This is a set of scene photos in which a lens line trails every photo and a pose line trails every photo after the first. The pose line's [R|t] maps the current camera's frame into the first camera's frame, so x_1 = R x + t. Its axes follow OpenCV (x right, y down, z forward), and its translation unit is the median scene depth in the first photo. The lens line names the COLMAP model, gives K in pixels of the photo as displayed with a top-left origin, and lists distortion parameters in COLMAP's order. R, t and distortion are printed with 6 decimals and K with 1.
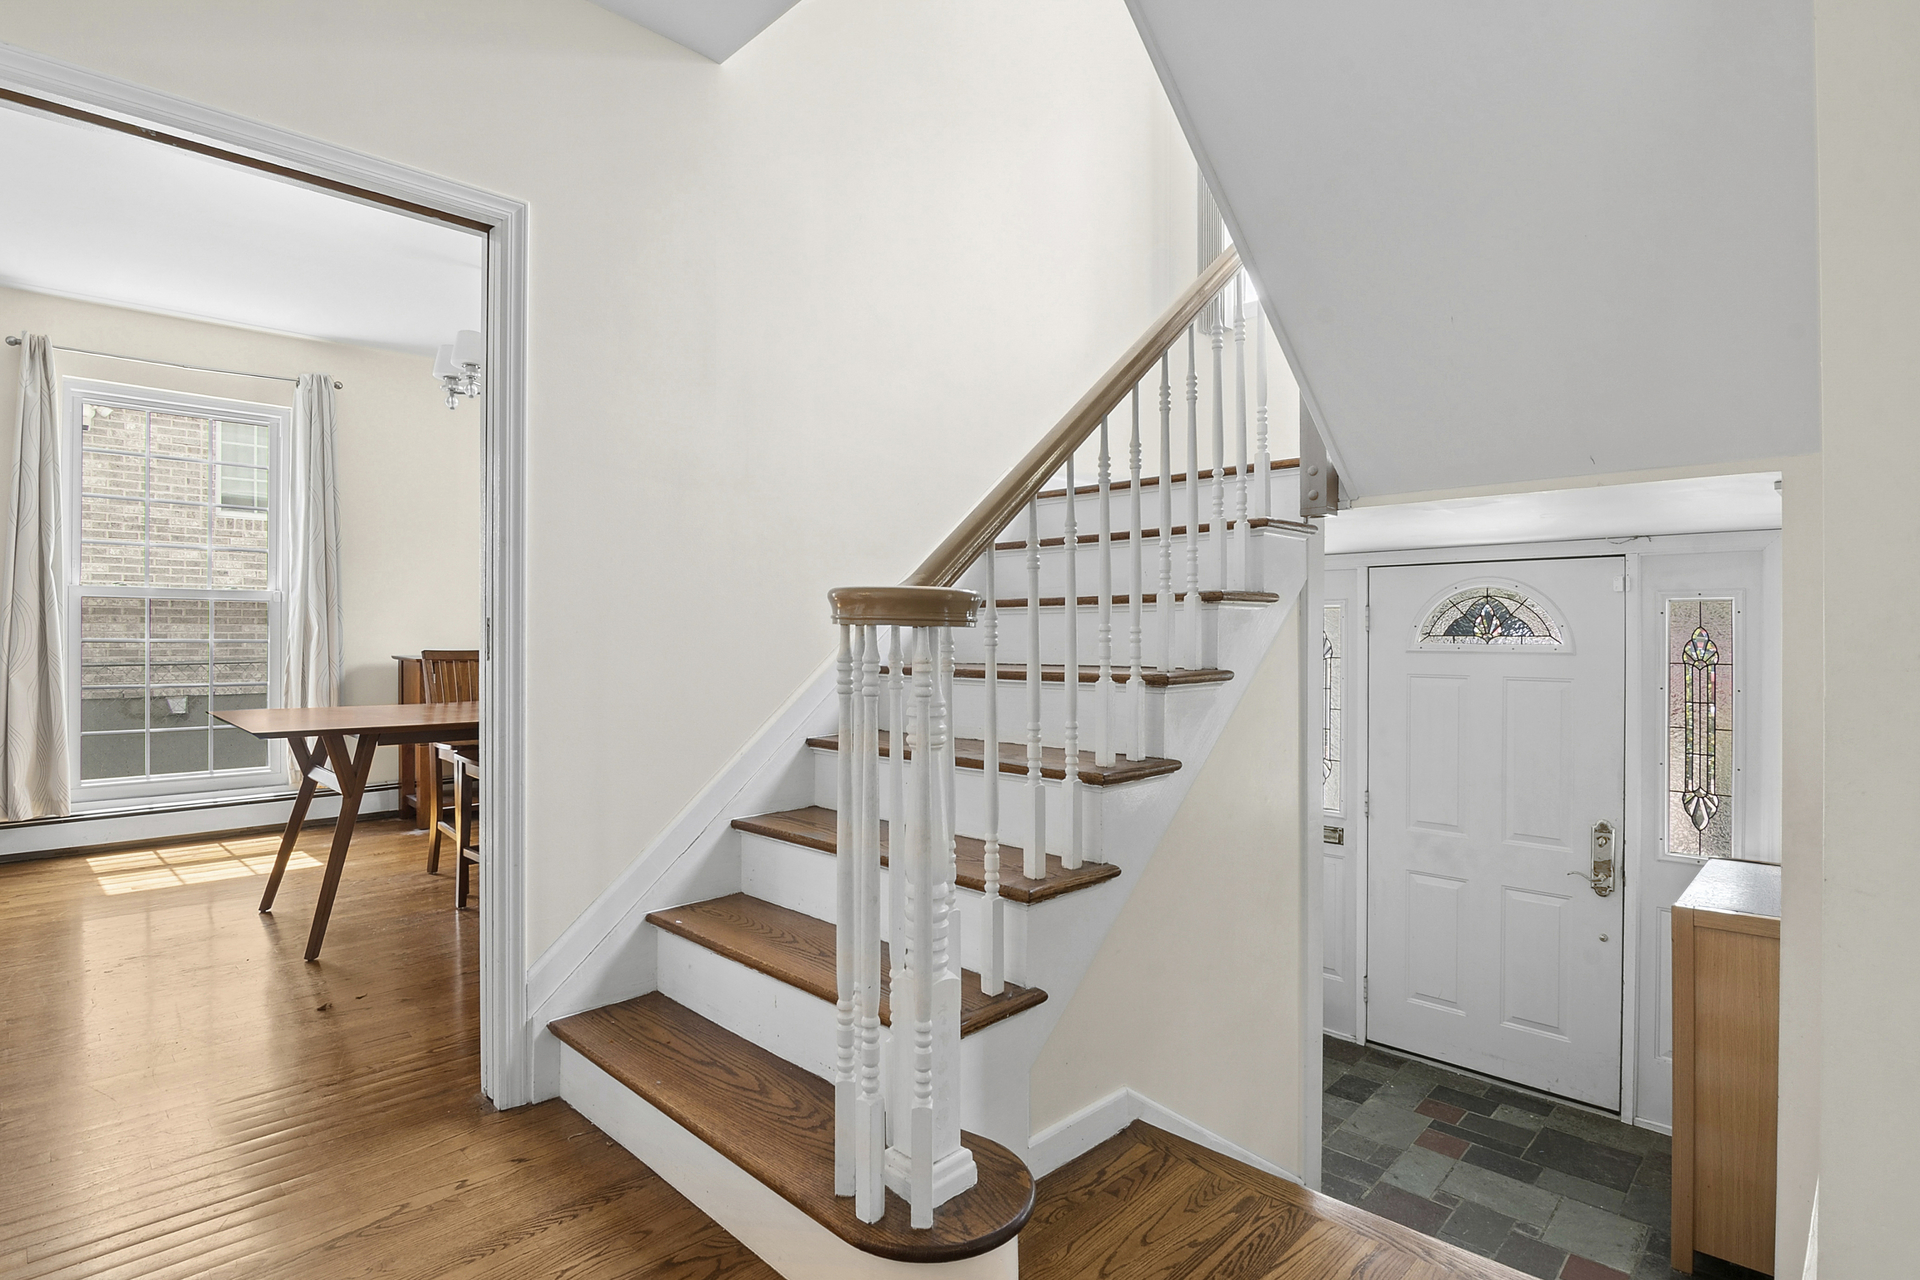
lens RADIAL K [[953.0, 0, 960.0], [0, 953.0, 640.0], [0, 0, 1]] dist [0.000265, 0.000652]
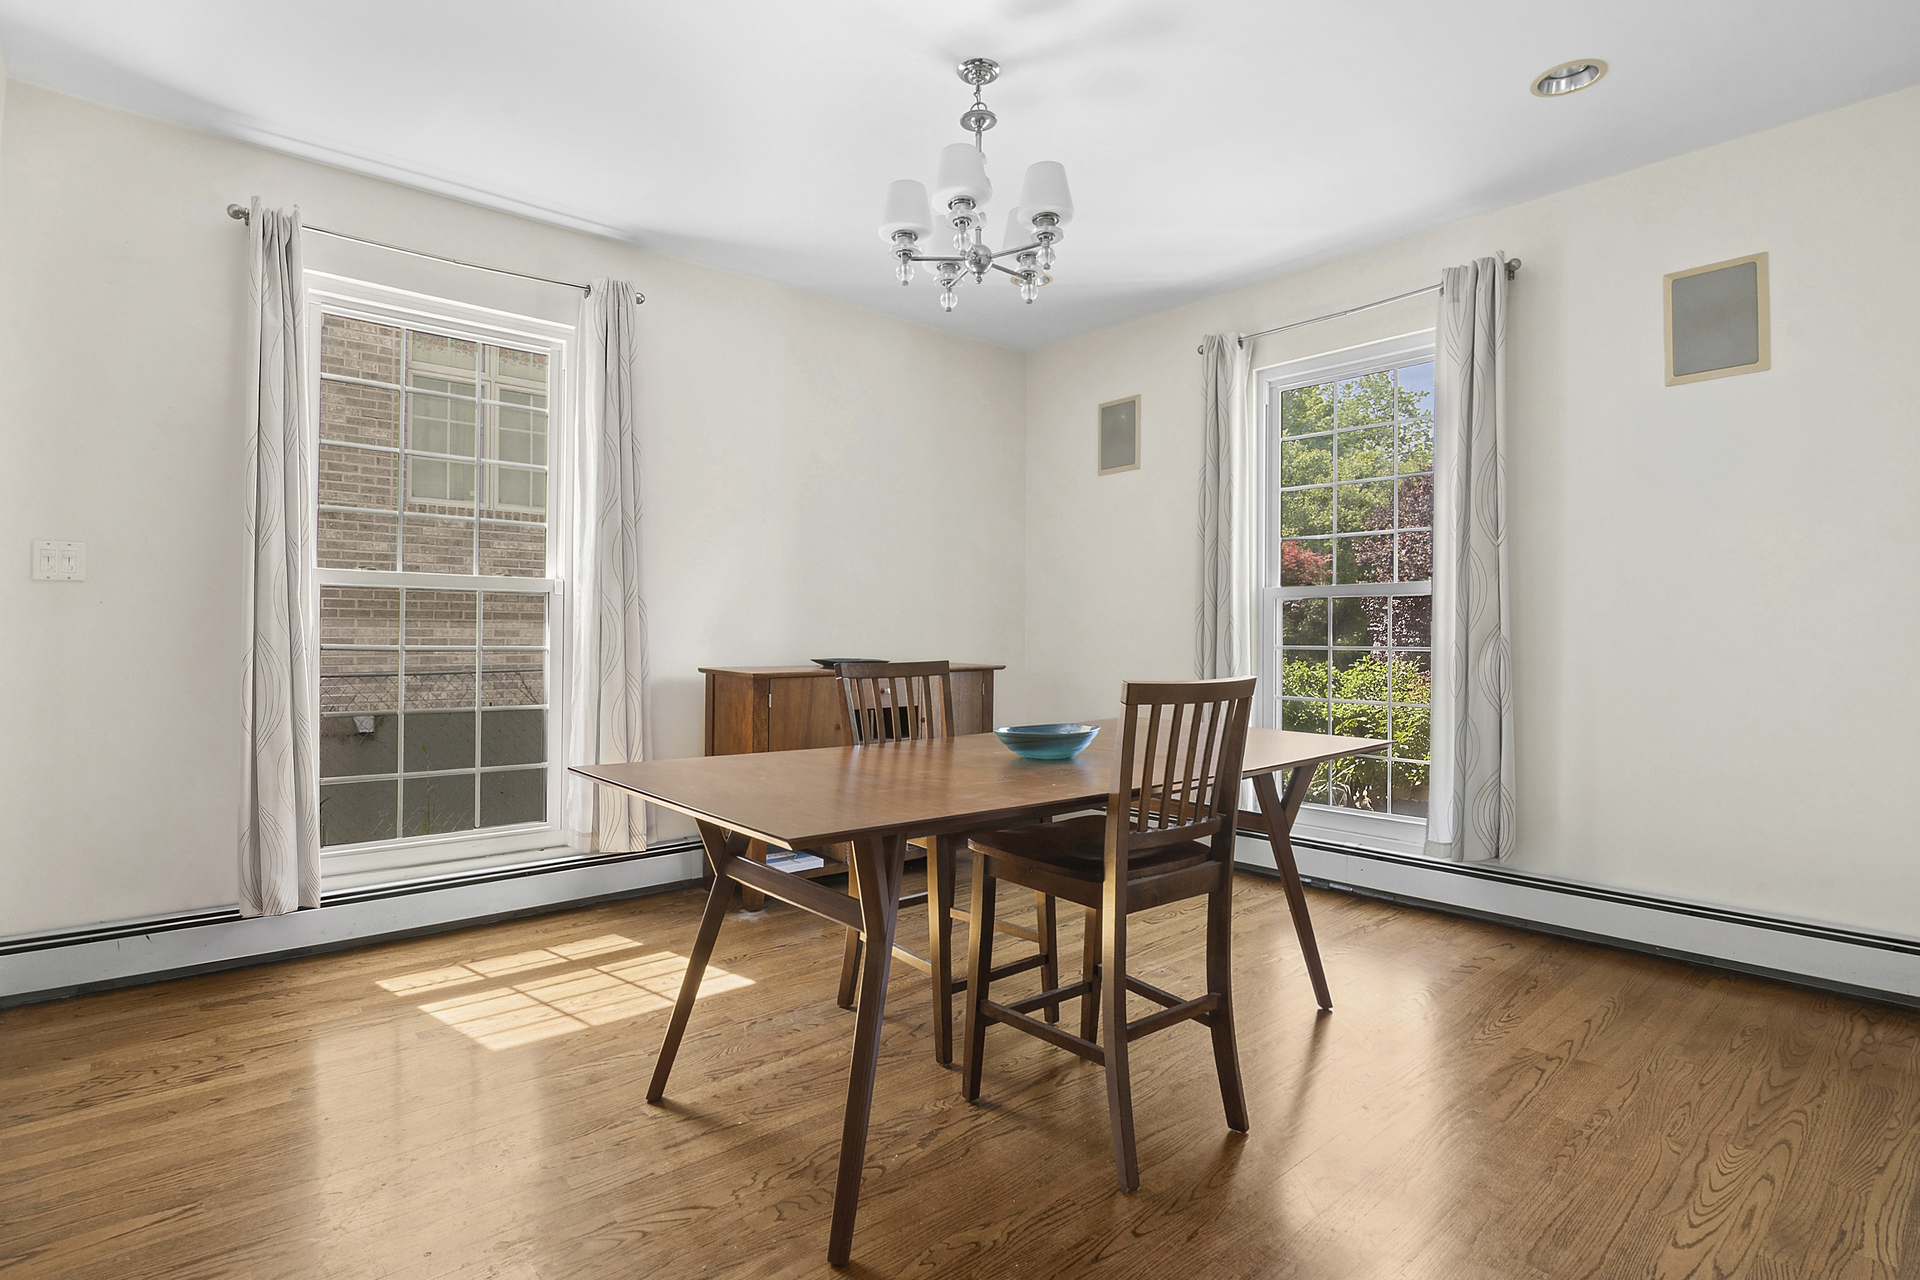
lens RADIAL K [[931.8, 0, 963.7], [0, 931.8, 635.0], [0, 0, 1]] dist [-0.003361, -0.000698]
pose [[0.998290, -0.000123, -0.058451, -0.360612], [-0.000573, 0.999929, -0.011875, -0.000863], [0.058448, 0.011888, 0.998220, 0.305060]]
